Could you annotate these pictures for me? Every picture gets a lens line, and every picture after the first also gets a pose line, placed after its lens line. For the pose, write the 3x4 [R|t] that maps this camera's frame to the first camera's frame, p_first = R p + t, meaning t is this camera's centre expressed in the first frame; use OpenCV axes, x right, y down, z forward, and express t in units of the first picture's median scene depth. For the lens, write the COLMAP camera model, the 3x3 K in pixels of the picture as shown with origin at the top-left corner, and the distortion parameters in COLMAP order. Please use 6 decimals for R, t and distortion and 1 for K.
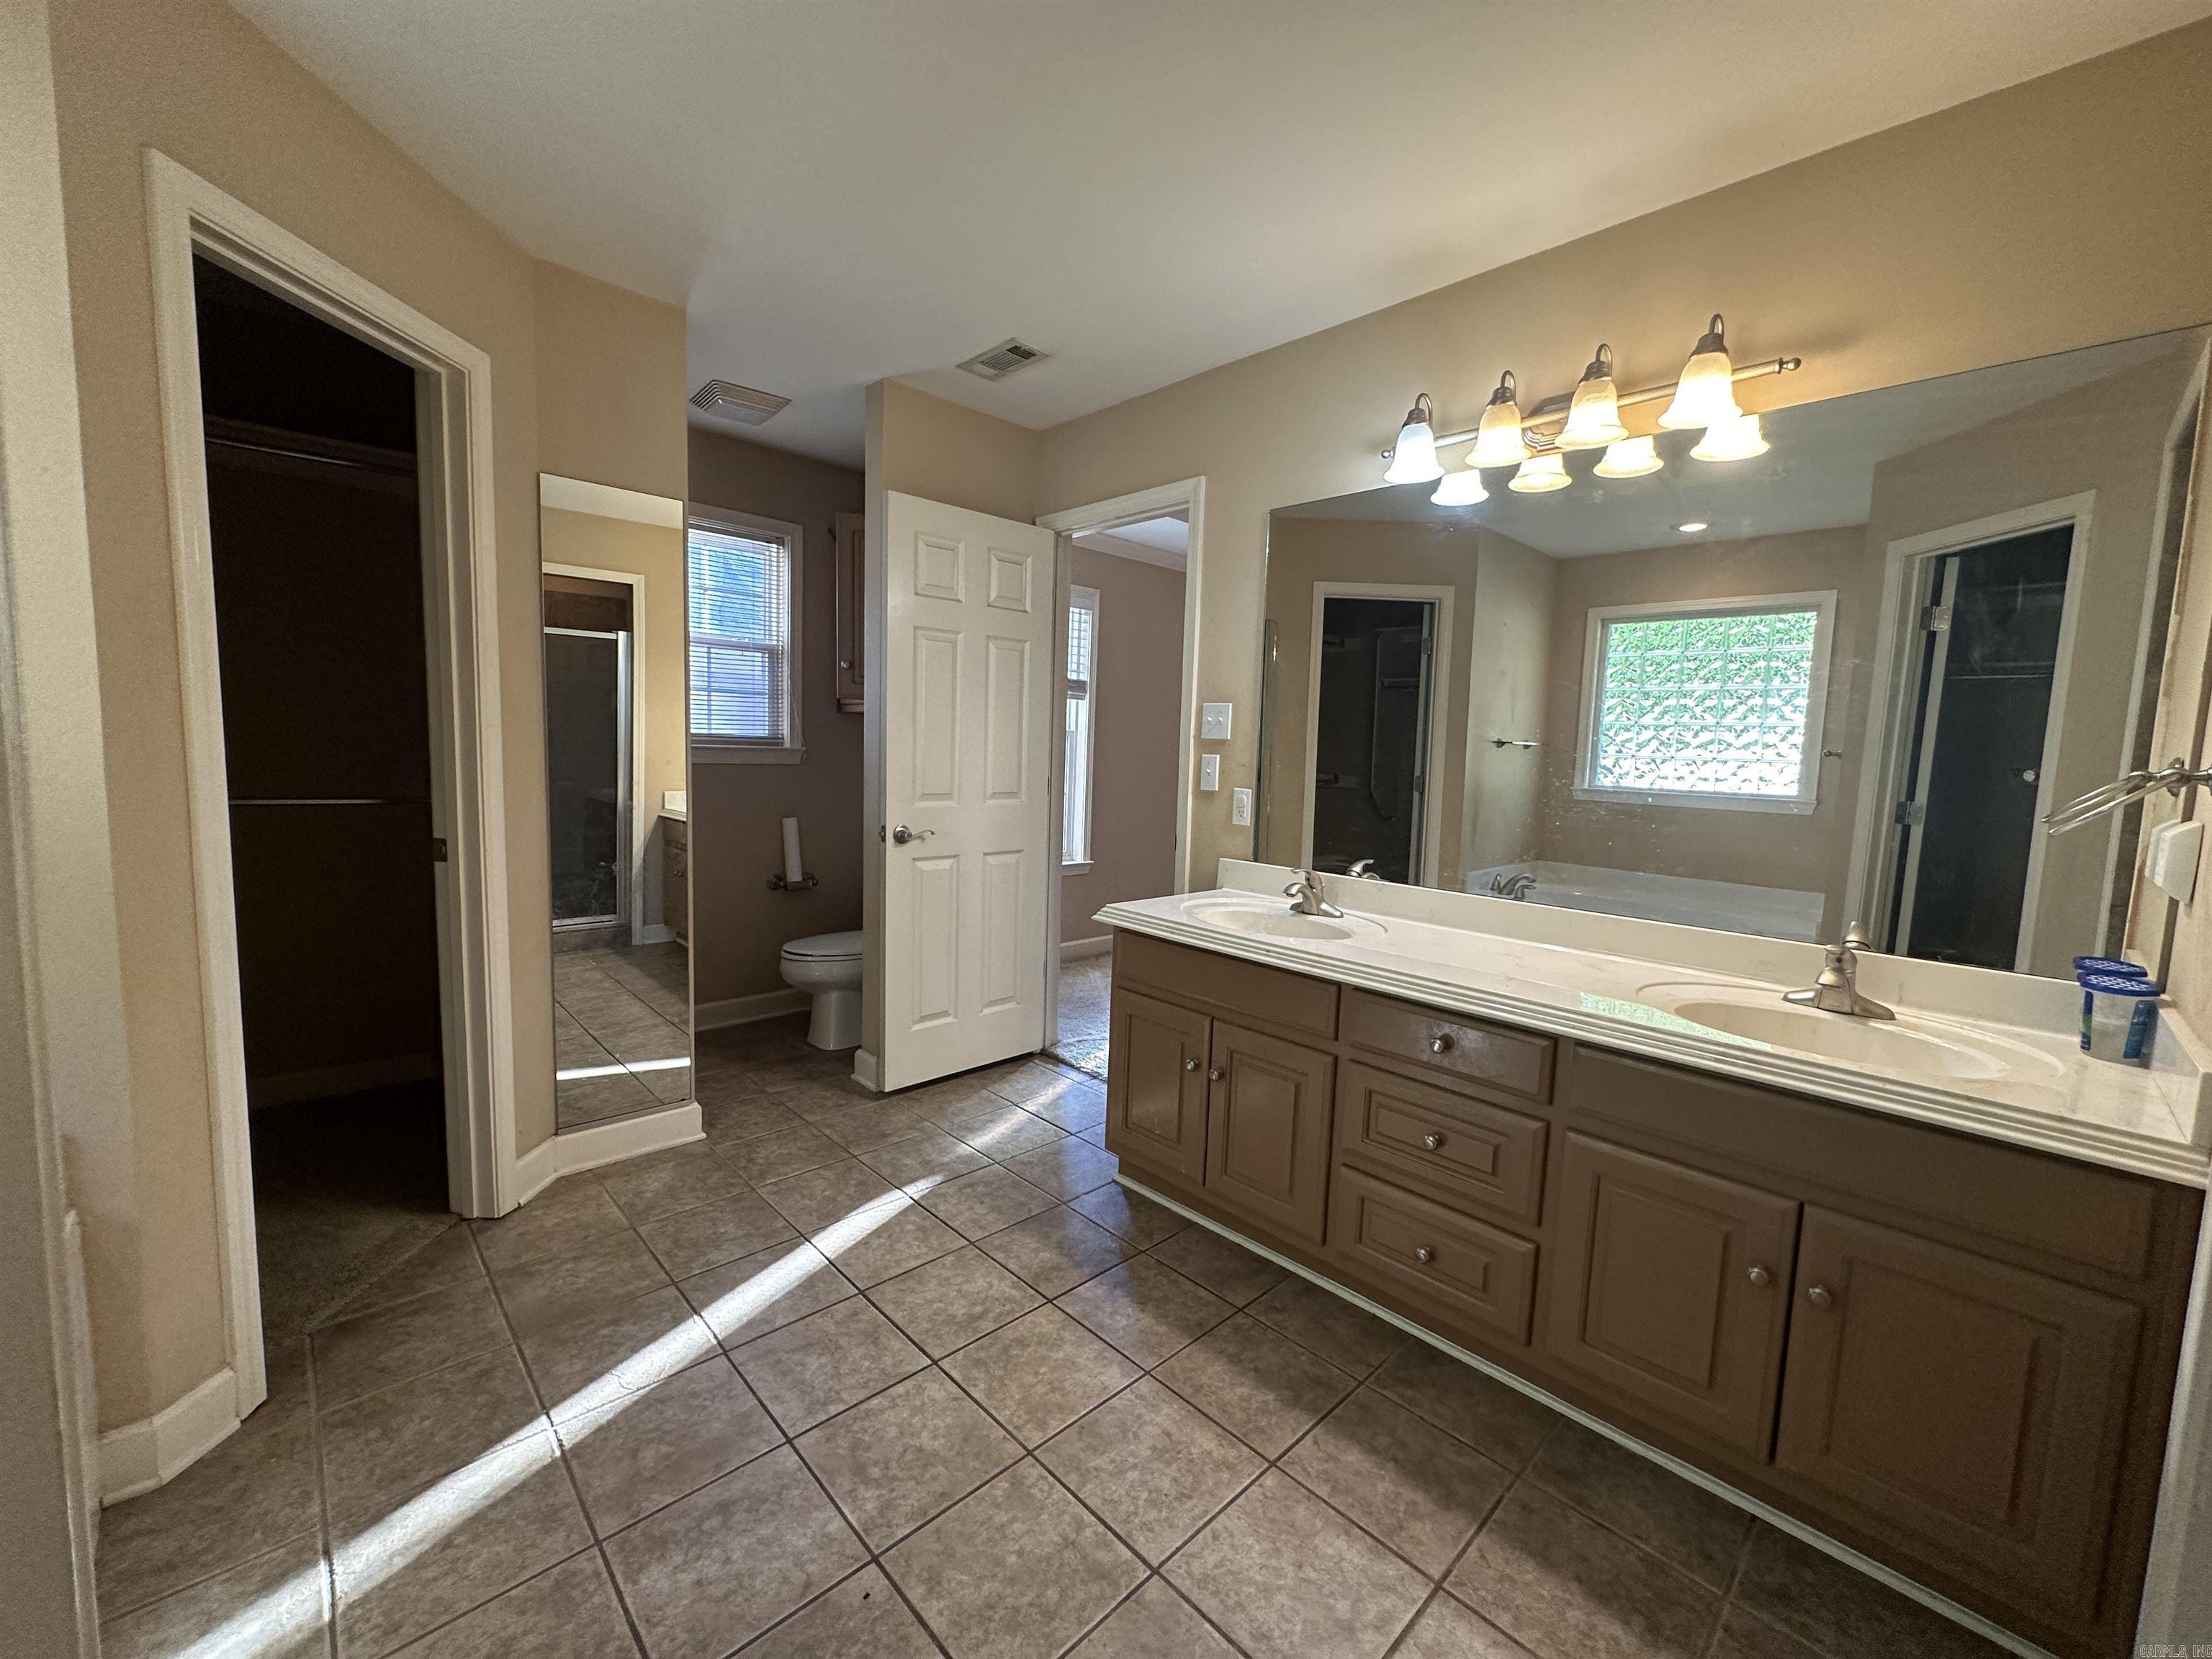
lens RADIAL K [[881.9, 0, 1107.4], [0, 881.9, 834.6], [0, 0, 1]] dist [-0.002506, 0.000151]
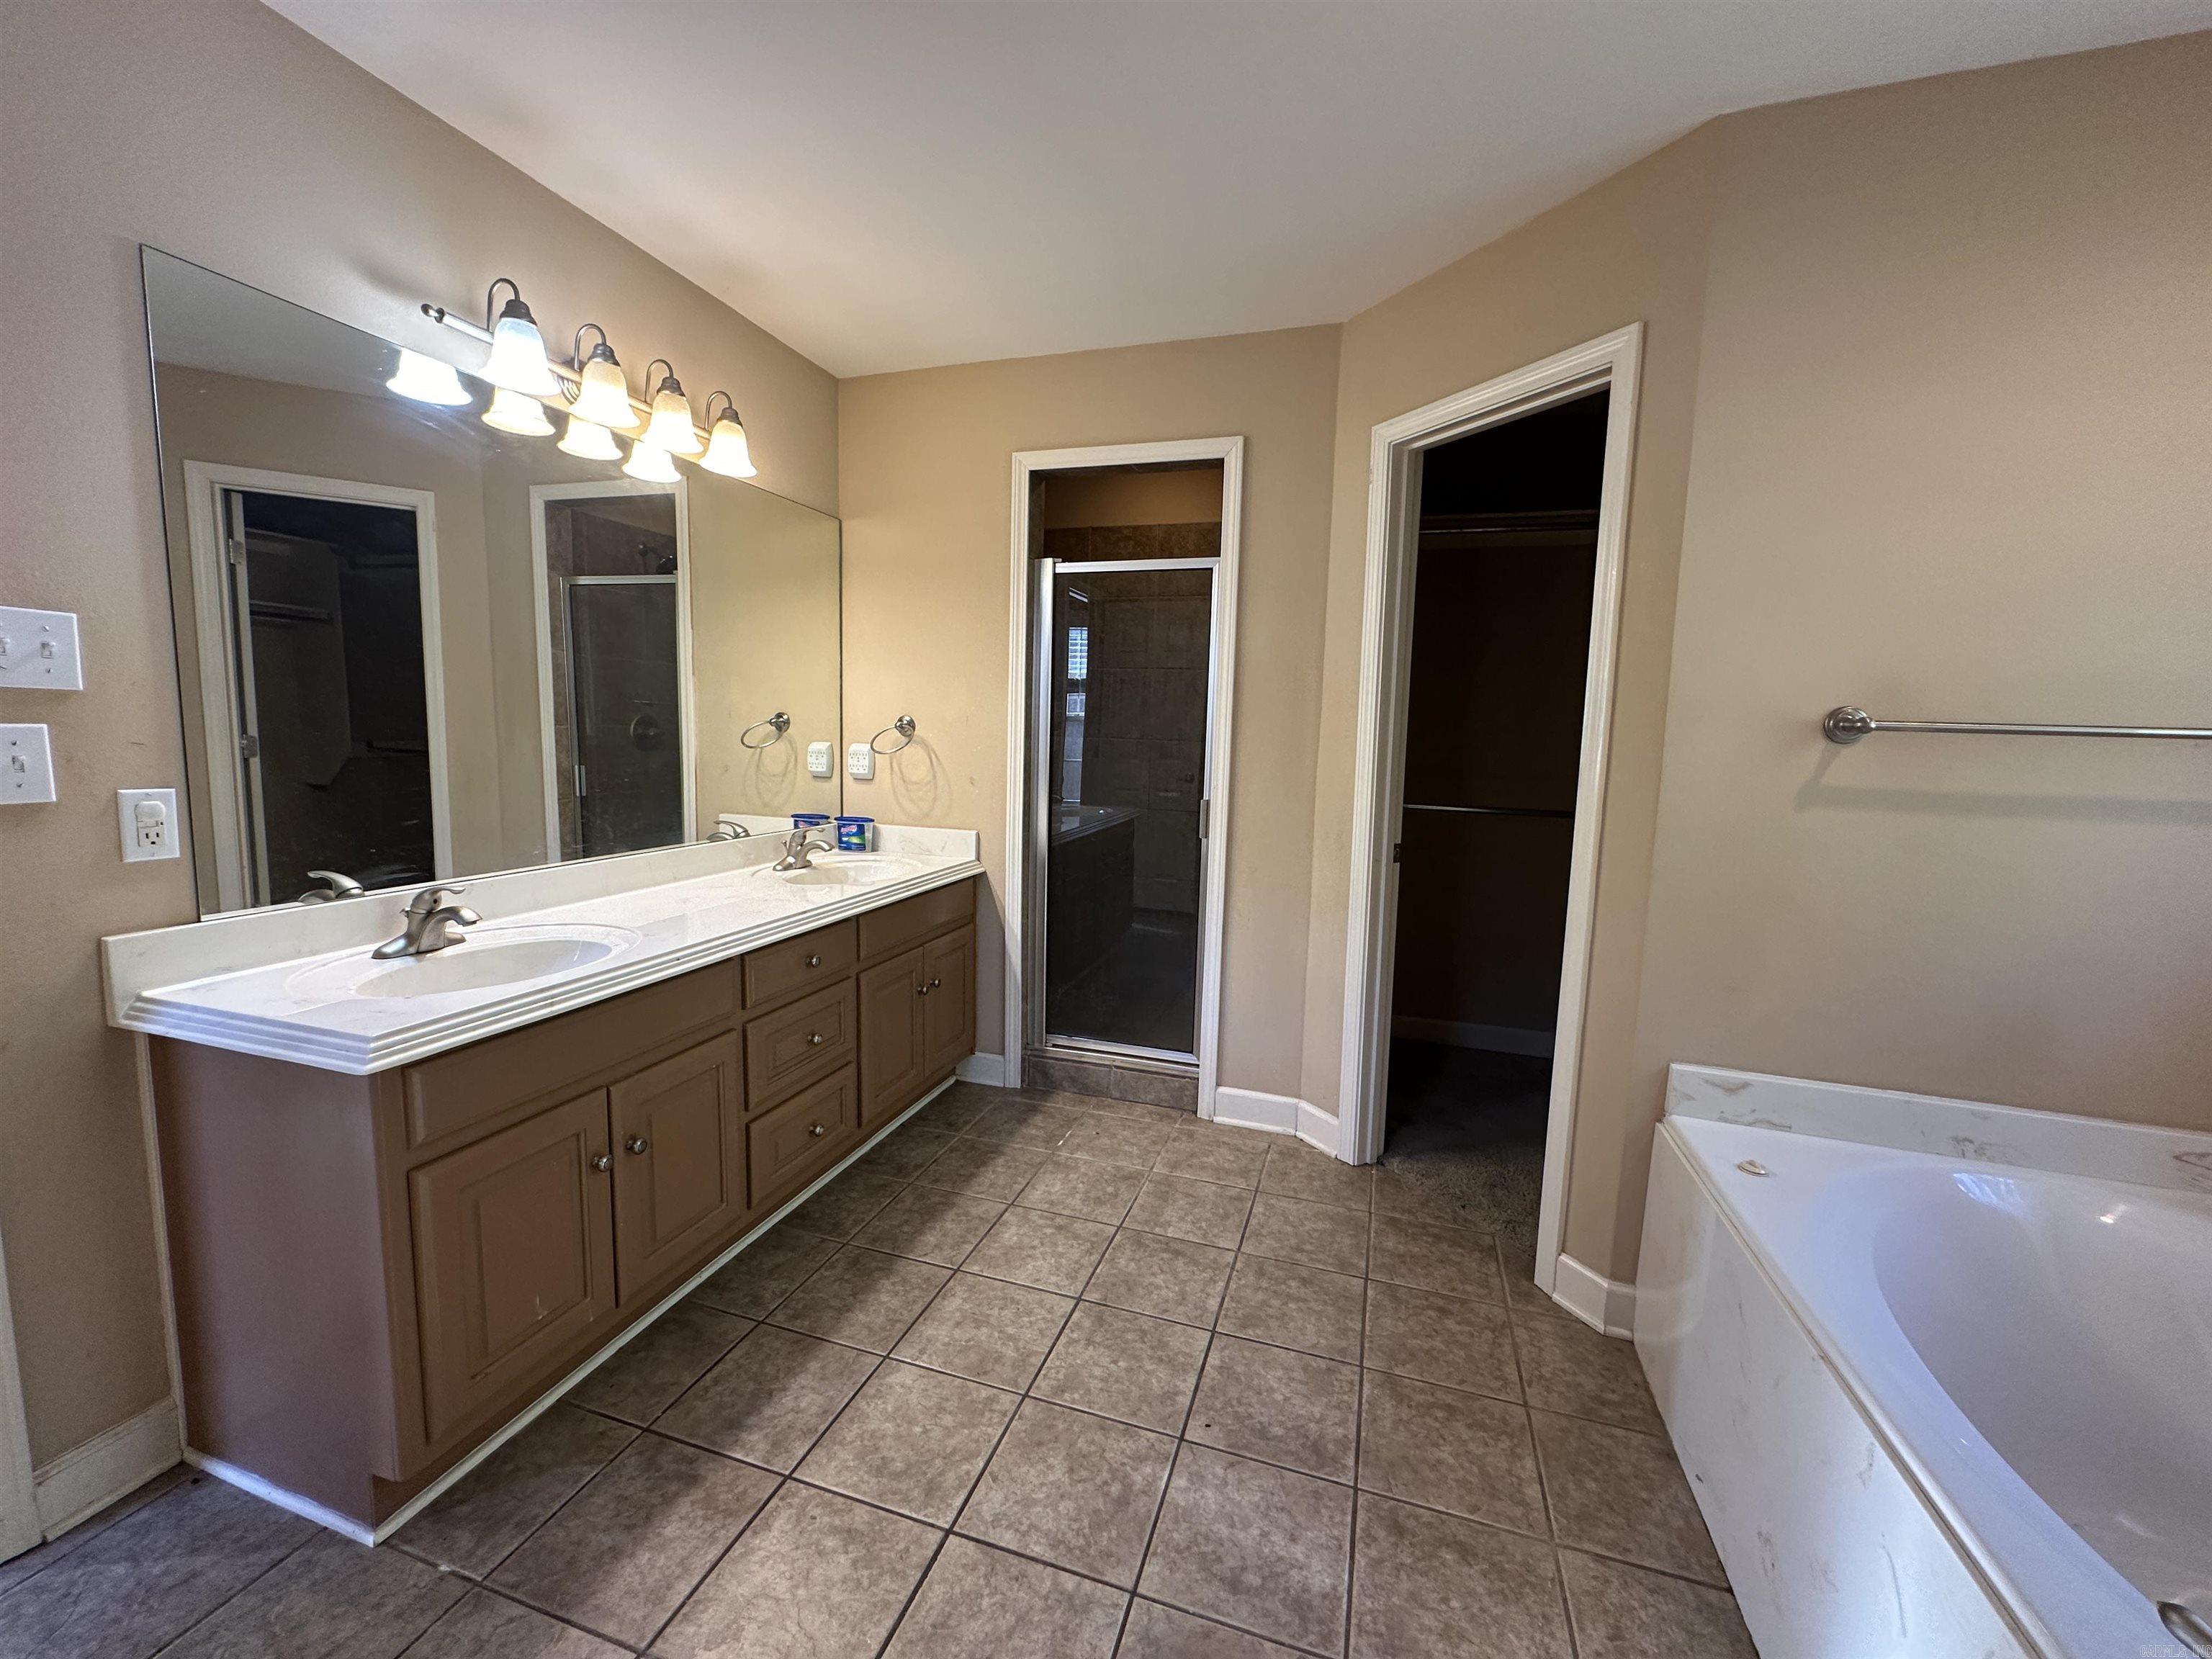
lens RADIAL K [[881.9, 0, 1107.4], [0, 881.9, 834.6], [0, 0, 1]] dist [-0.002506, 0.000151]
pose [[-0.469952, -0.152597, 0.869402, -0.934558], [0.048133, 0.979048, 0.197860, -0.170368], [-0.881379, 0.134832, -0.452760, 1.264649]]
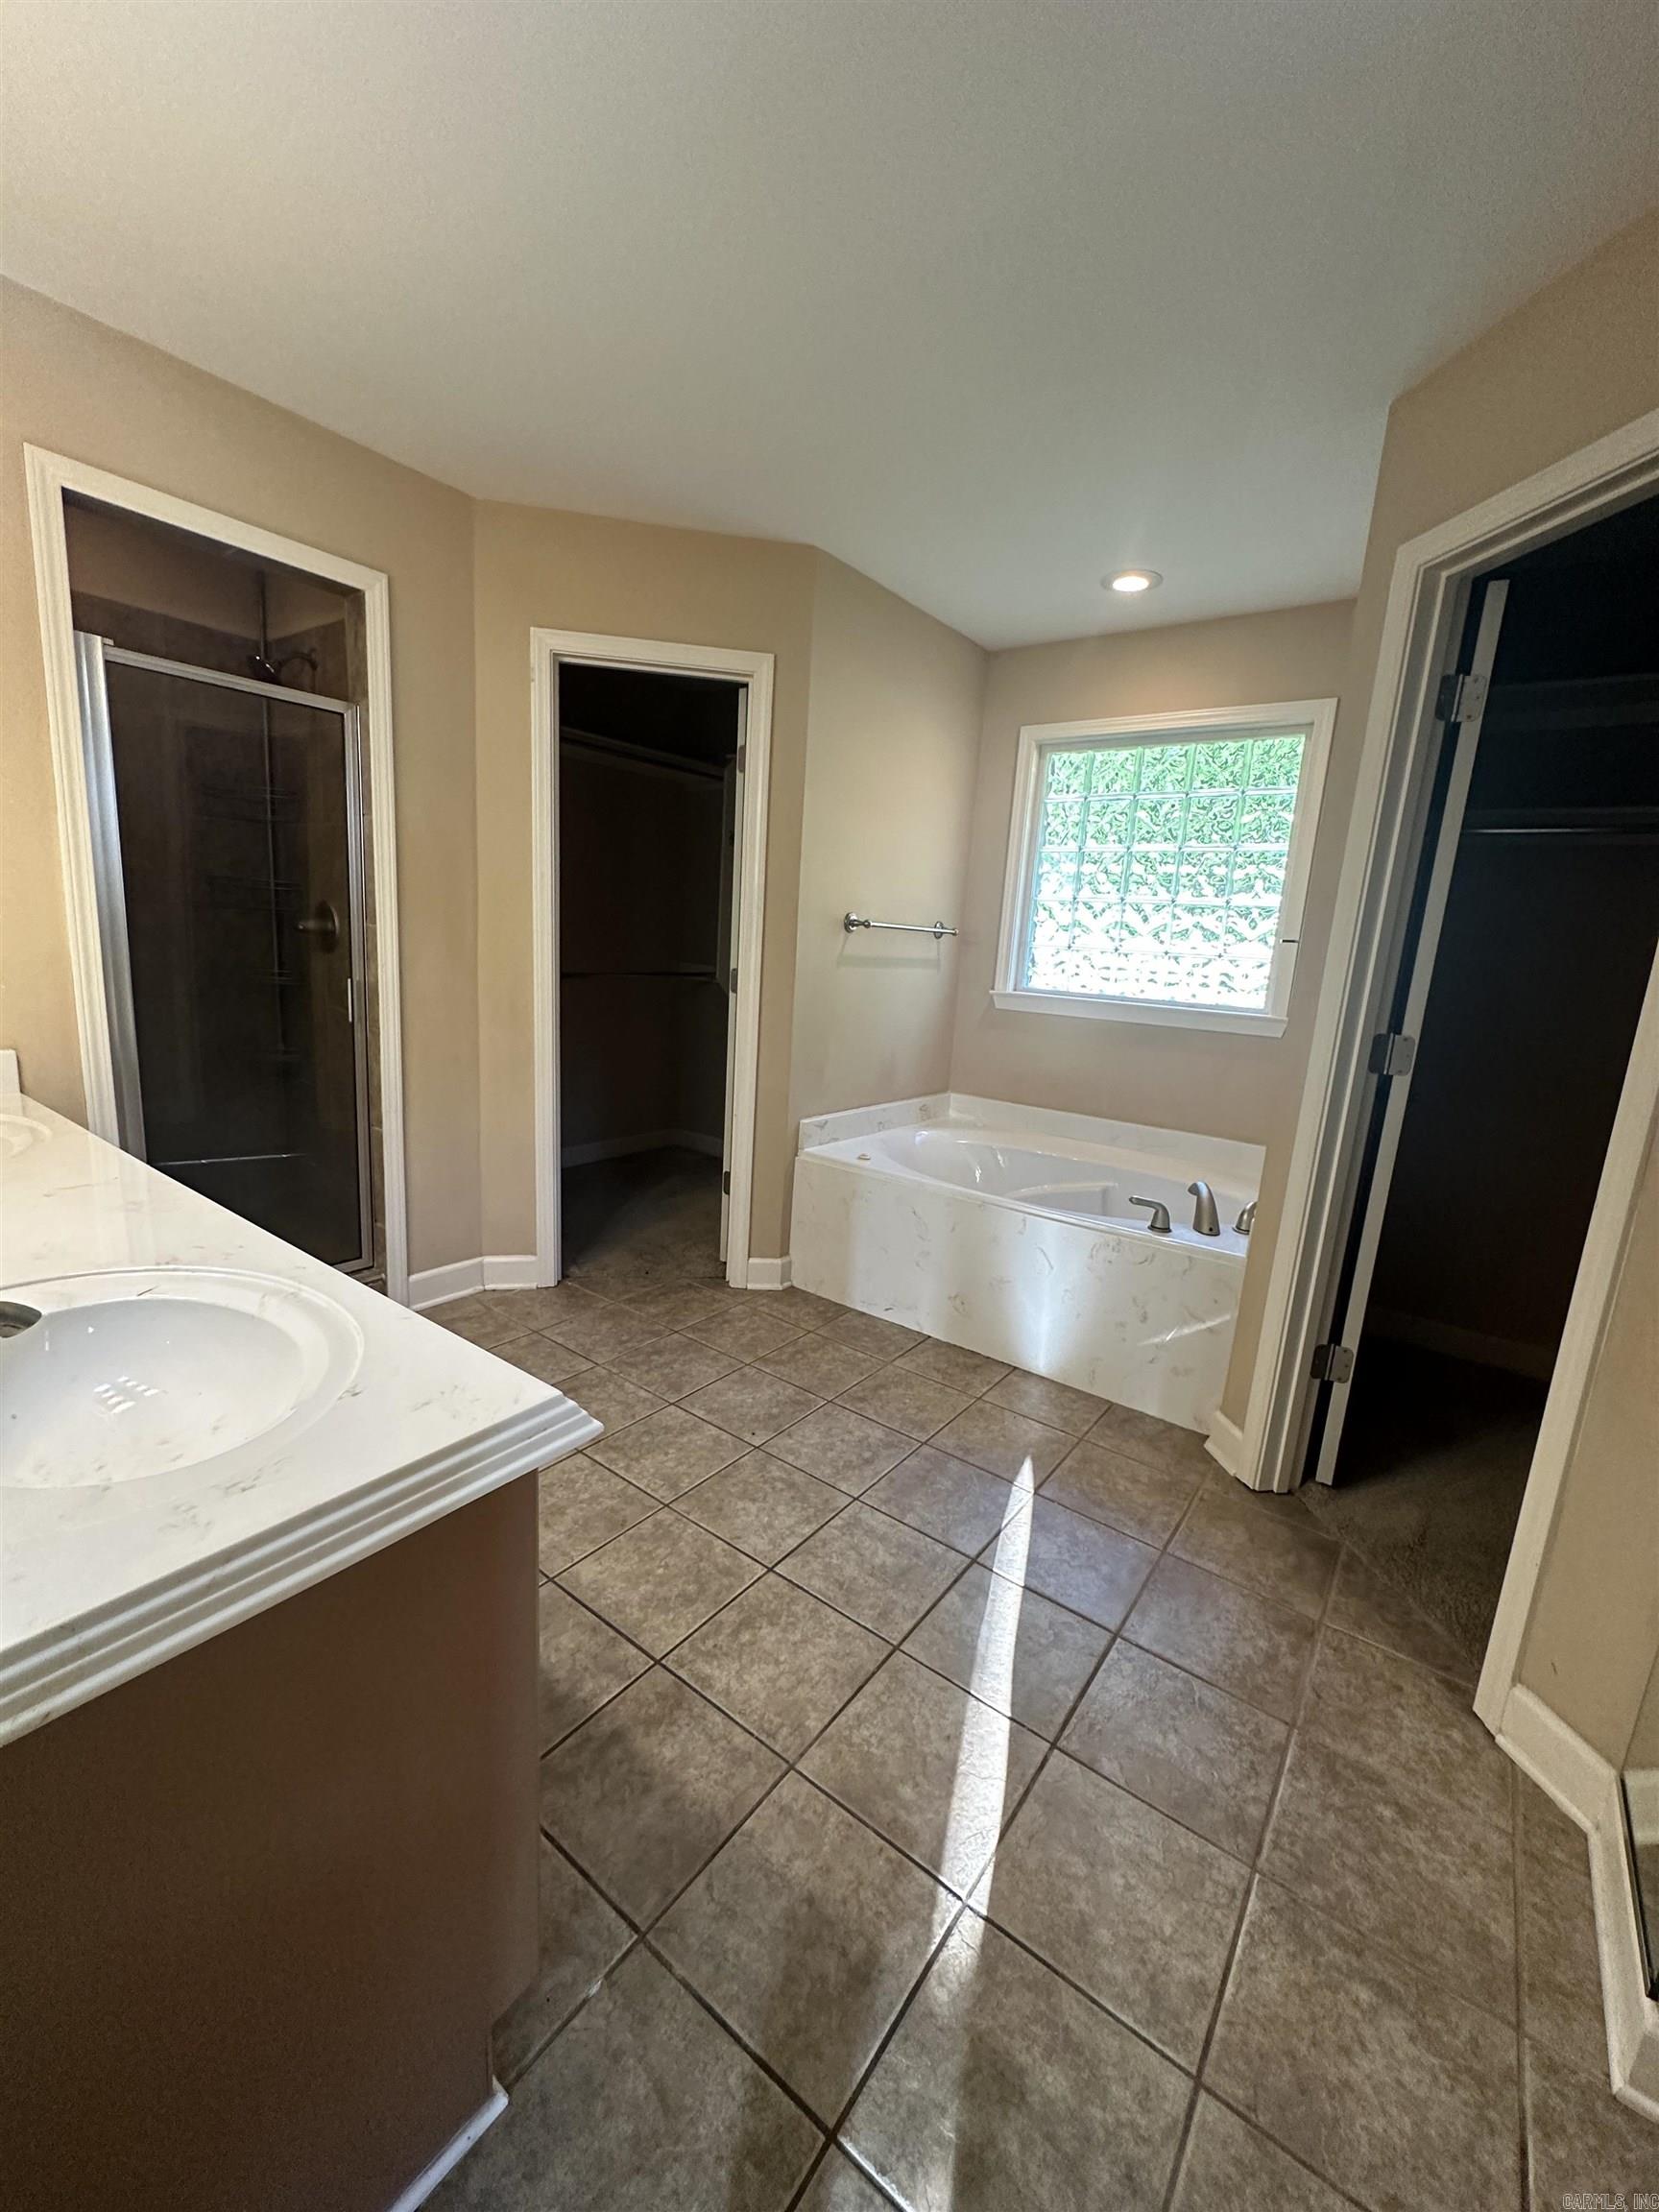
lens RADIAL K [[881.9, 0, 829.5], [0, 881.9, 1106.0], [0, 0, 1]] dist [-0.002506, 0.000151]
pose [[-0.981784, -0.064563, -0.178697, -0.053565], [-0.114642, 0.951301, 0.286154, -0.217634], [0.151520, 0.301428, -0.941373, 1.980264]]
